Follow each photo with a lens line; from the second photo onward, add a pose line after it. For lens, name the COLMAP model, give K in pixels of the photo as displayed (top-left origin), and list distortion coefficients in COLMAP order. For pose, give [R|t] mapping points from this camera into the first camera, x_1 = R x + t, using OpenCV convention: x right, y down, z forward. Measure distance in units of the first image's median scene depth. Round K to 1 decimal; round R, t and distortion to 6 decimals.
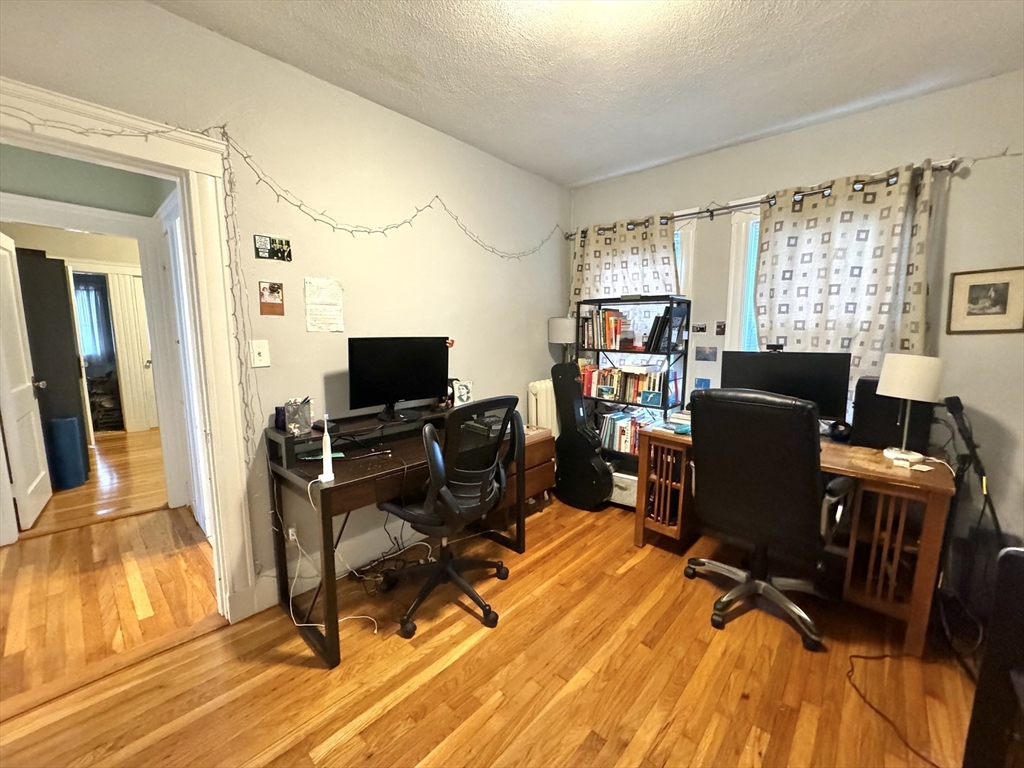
lens RADIAL K [[409.5, 0, 512.3], [0, 409.5, 383.7], [0, 0, 1]] dist [-0.000594, 0.000356]
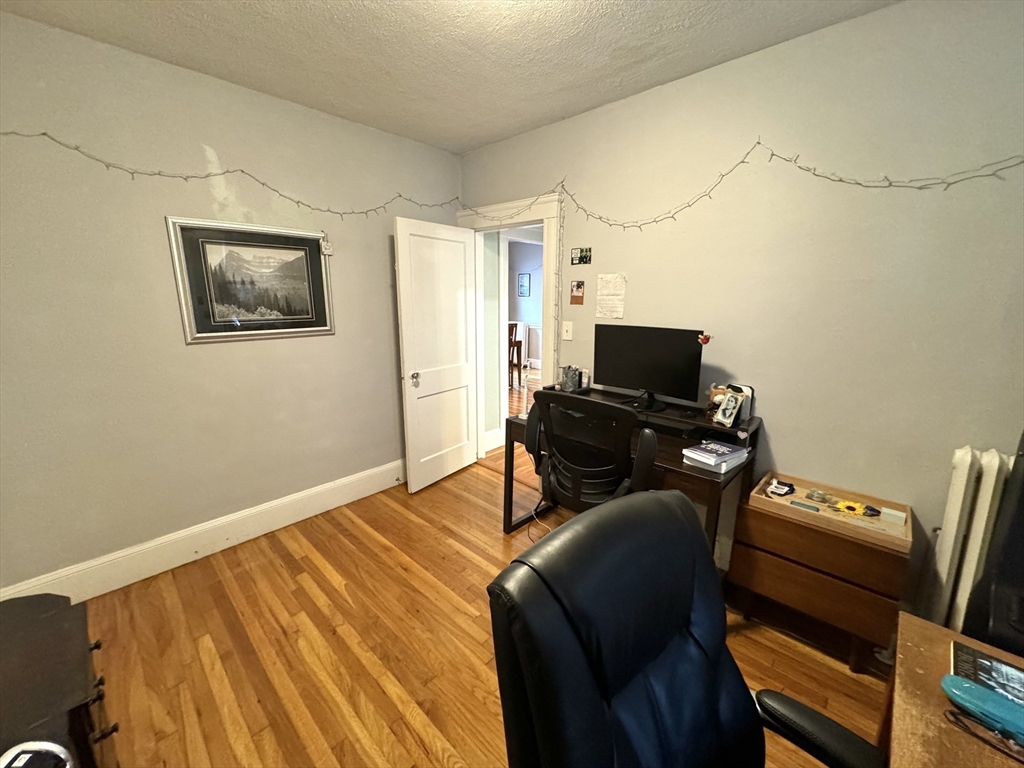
lens RADIAL K [[409.5, 0, 510.8], [0, 409.5, 382.1], [0, 0, 1]] dist [-0.000594, 0.000356]
pose [[-0.015097, 0.200864, -0.979503, 0.853253], [-0.141071, 0.969388, 0.200964, -0.160585], [0.989884, 0.141213, 0.013701, 0.797839]]
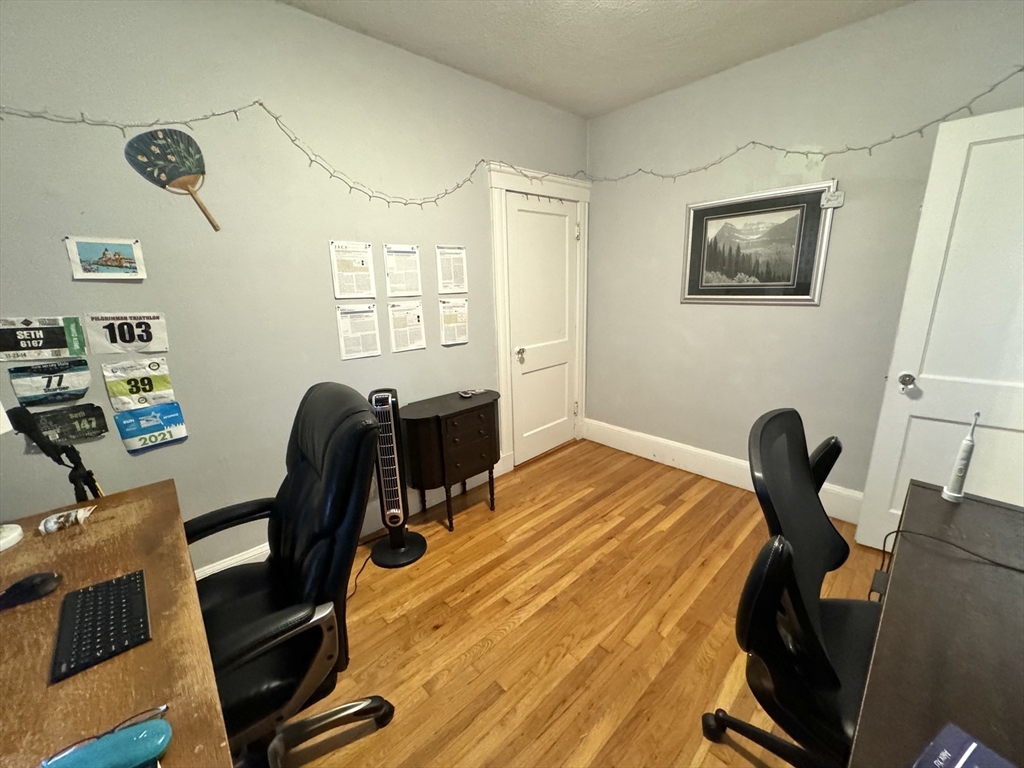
lens RADIAL K [[409.5, 0, 507.3], [0, 409.5, 378.6], [0, 0, 1]] dist [-0.000594, 0.000356]
pose [[-0.996230, 0.005342, 0.086590, 0.226170], [0.037015, 0.928872, 0.368548, -0.223408], [-0.078462, 0.370363, -0.925567, 1.441736]]
